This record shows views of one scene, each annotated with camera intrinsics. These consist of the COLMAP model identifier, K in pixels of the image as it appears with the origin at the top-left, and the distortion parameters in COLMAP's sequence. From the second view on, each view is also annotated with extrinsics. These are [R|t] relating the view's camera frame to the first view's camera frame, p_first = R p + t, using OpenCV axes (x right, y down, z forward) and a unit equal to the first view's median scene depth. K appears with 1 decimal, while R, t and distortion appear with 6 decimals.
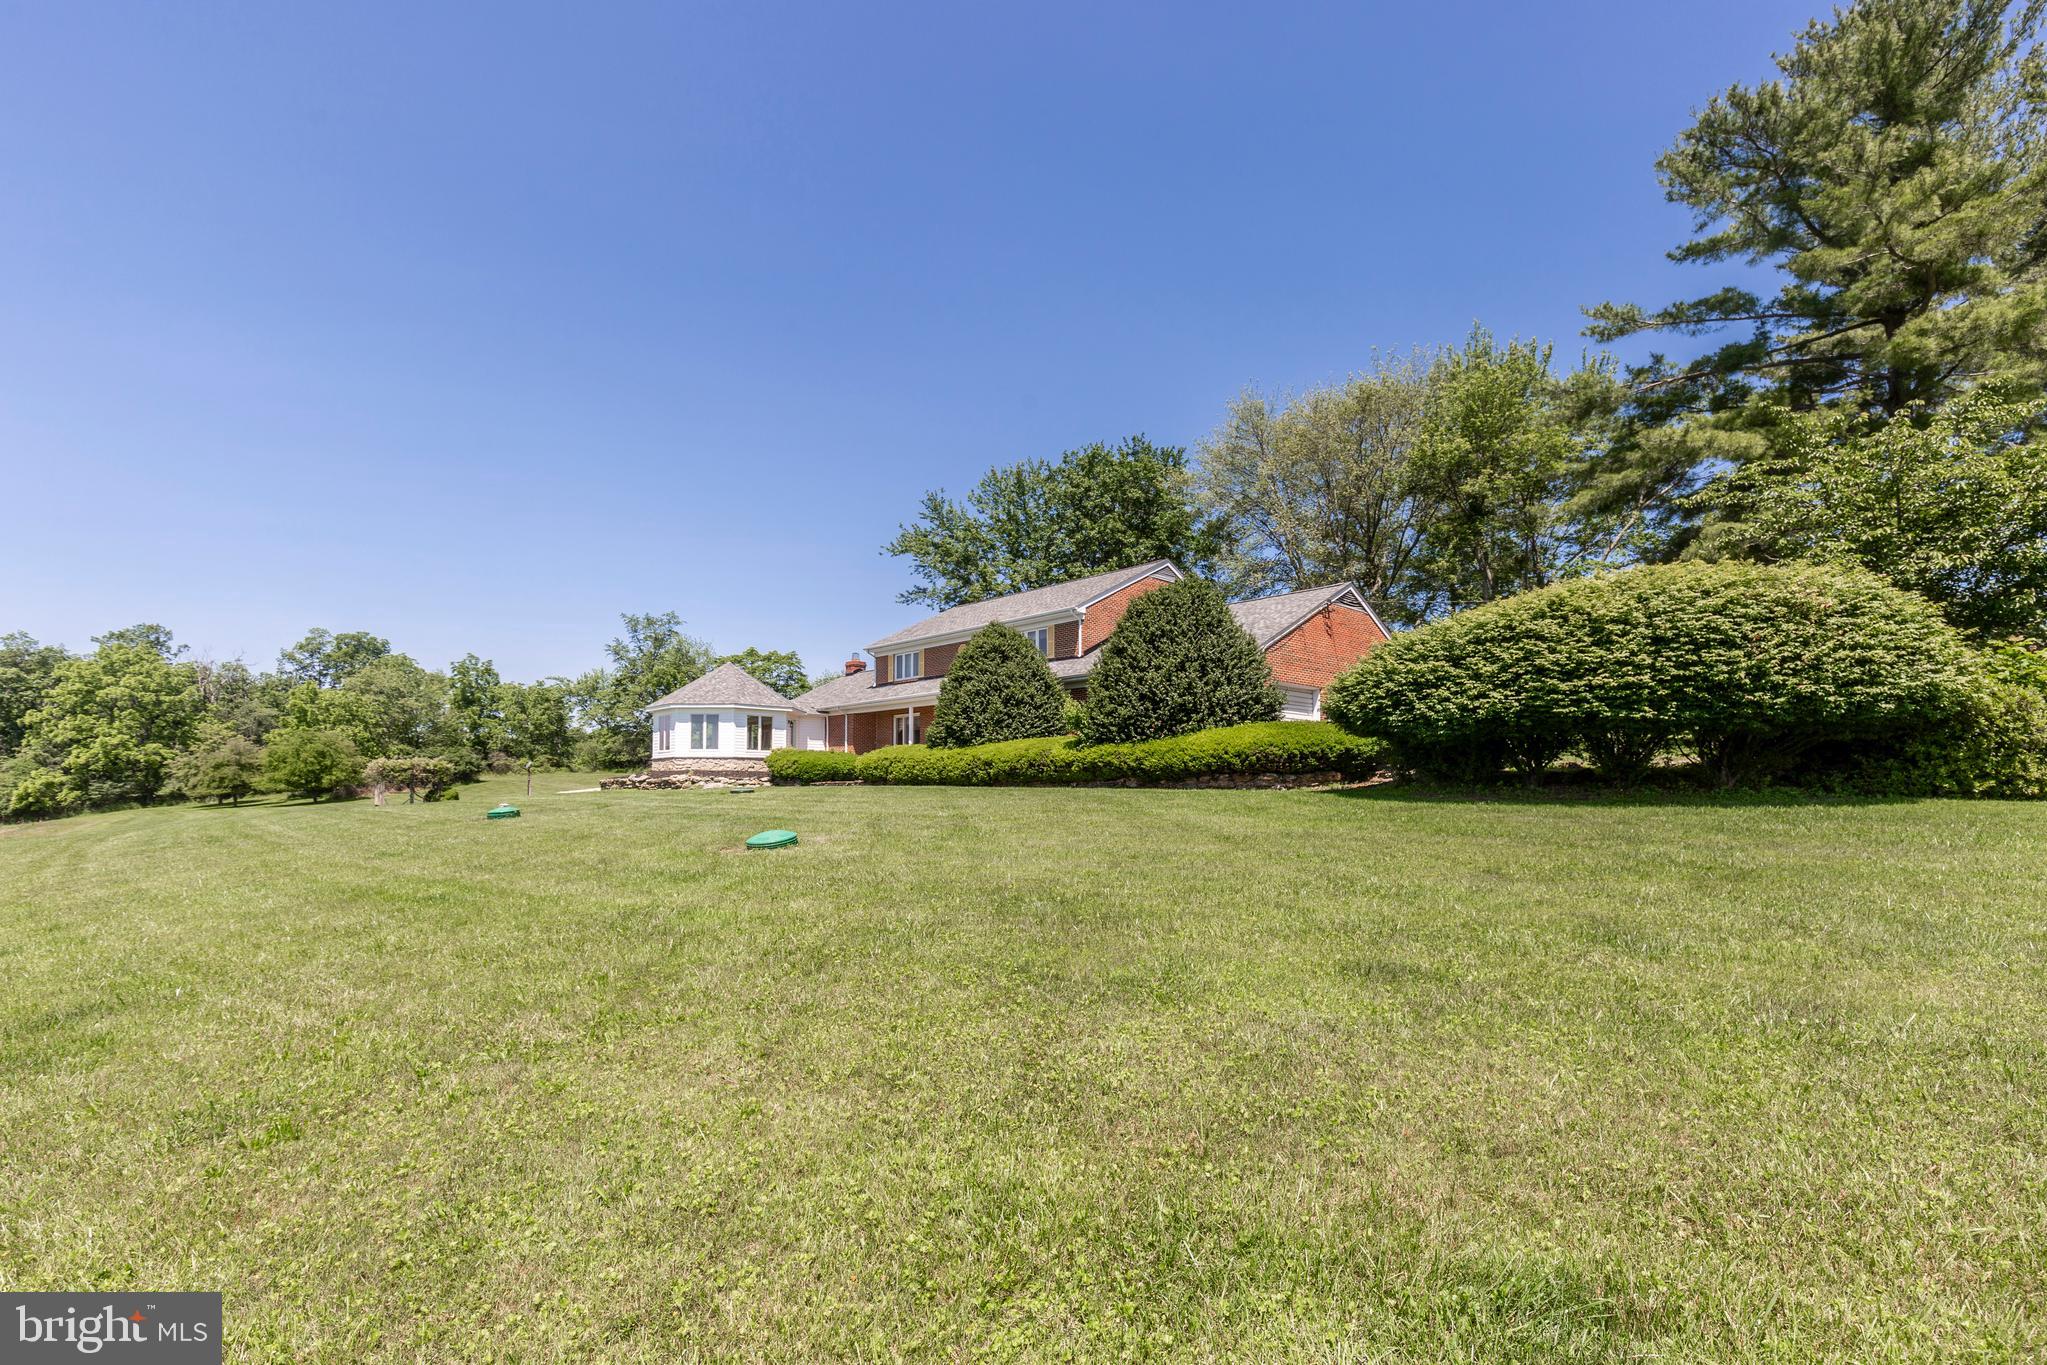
lens RADIAL K [[940.0, 0, 1018.3], [0, 940.0, 690.5], [0, 0, 1]] dist [0.010129, -0.001838]
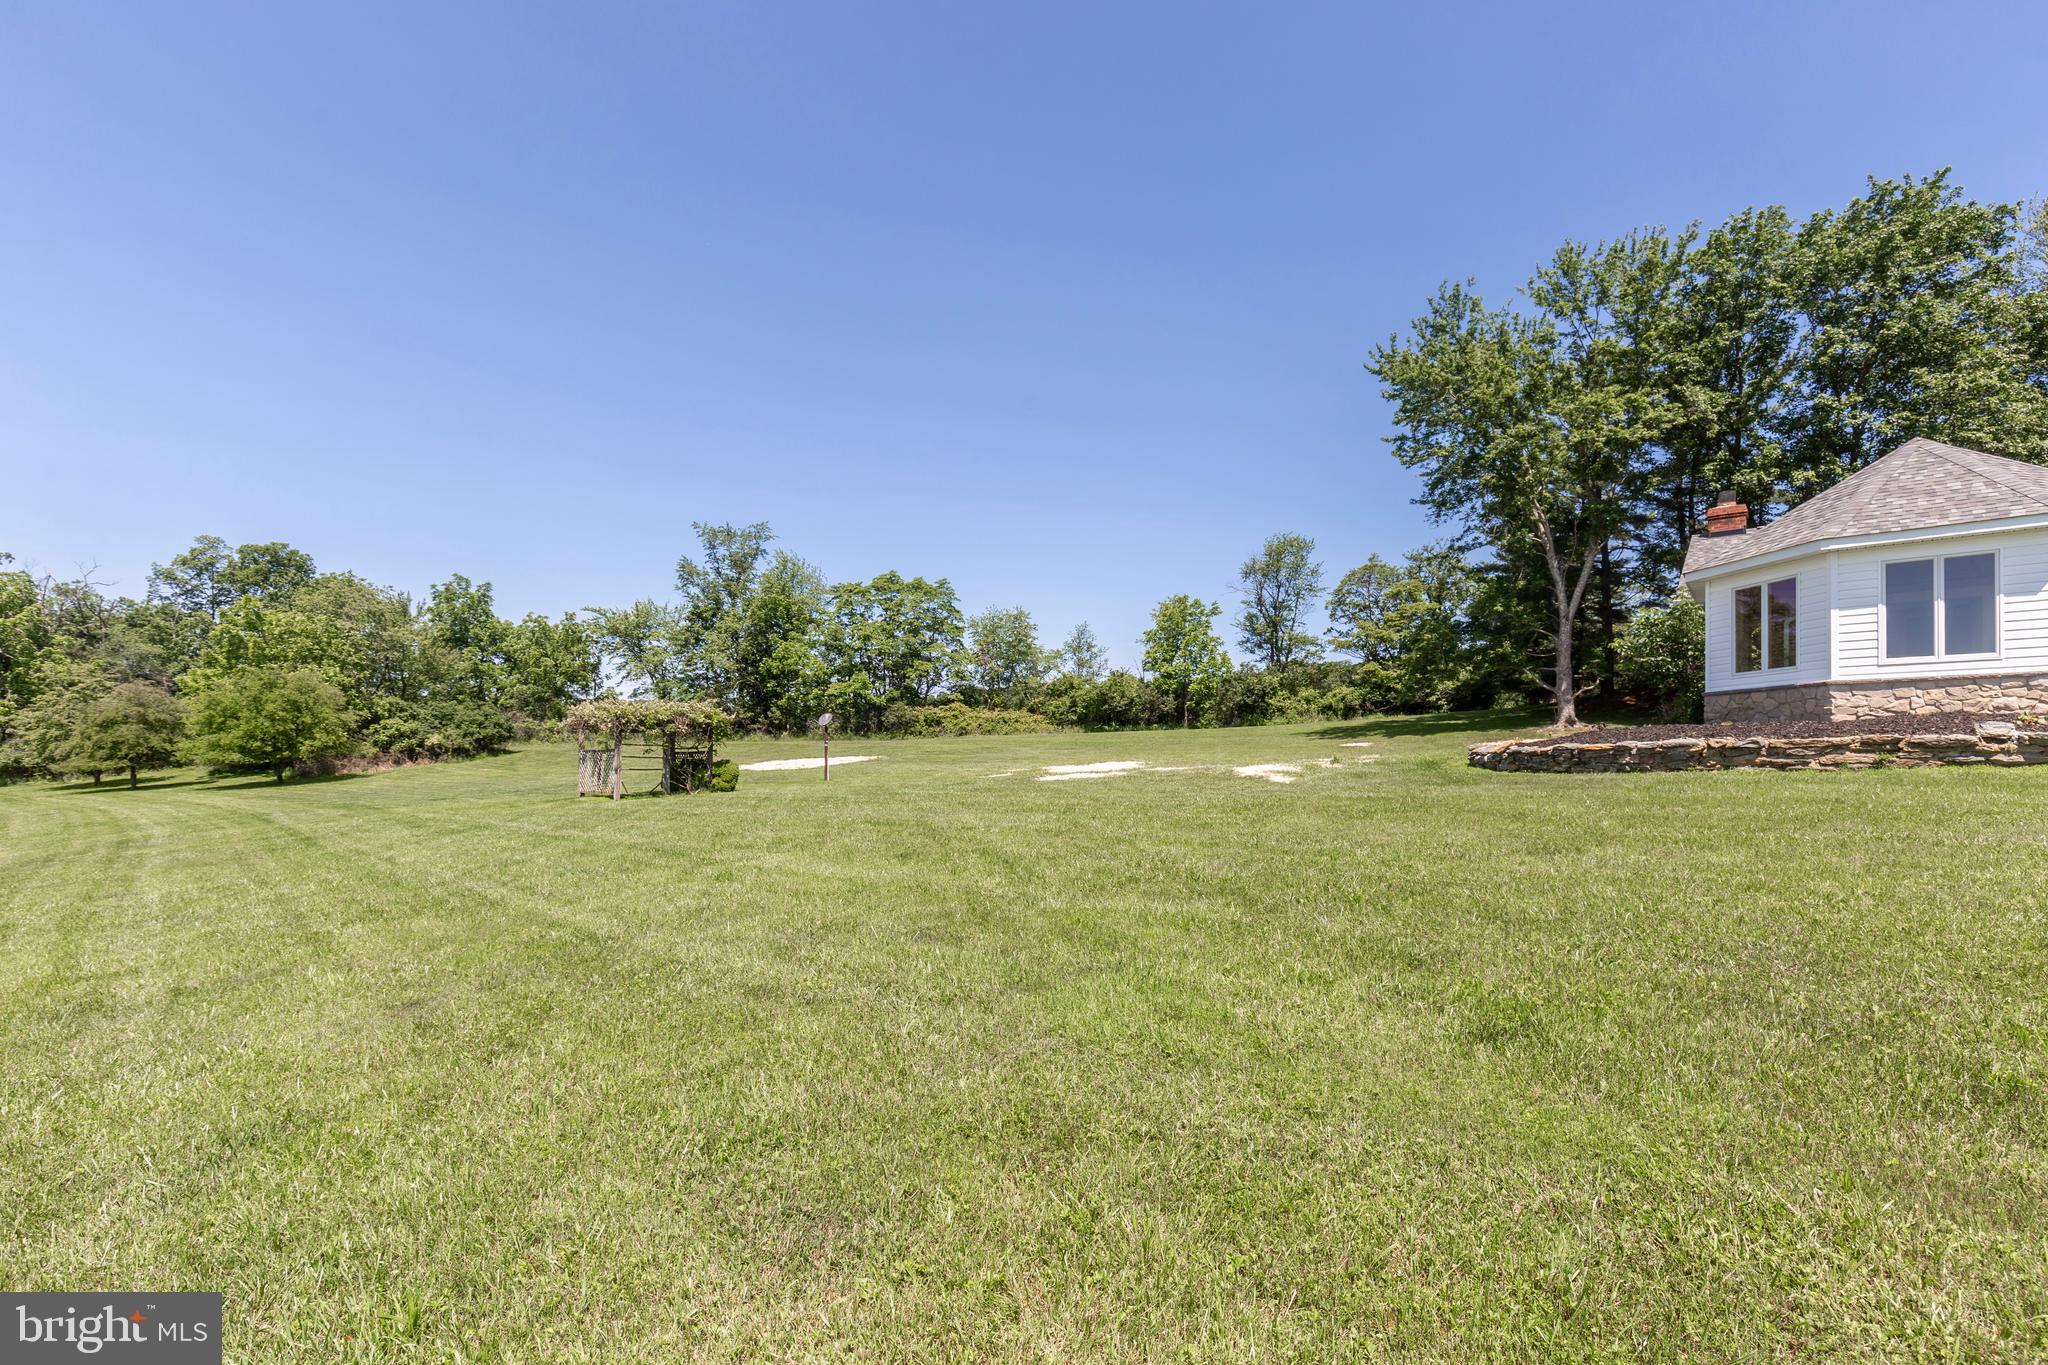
lens RADIAL K [[940.5, 0, 1034.0], [0, 940.5, 737.9], [0, 0, 1]] dist [0.010129, -0.001838]
pose [[0.990897, 0.008133, 0.134374, -0.310011], [-0.018287, 0.997053, 0.074503, 0.030102], [-0.133372, -0.076282, 0.988126, 0.282107]]
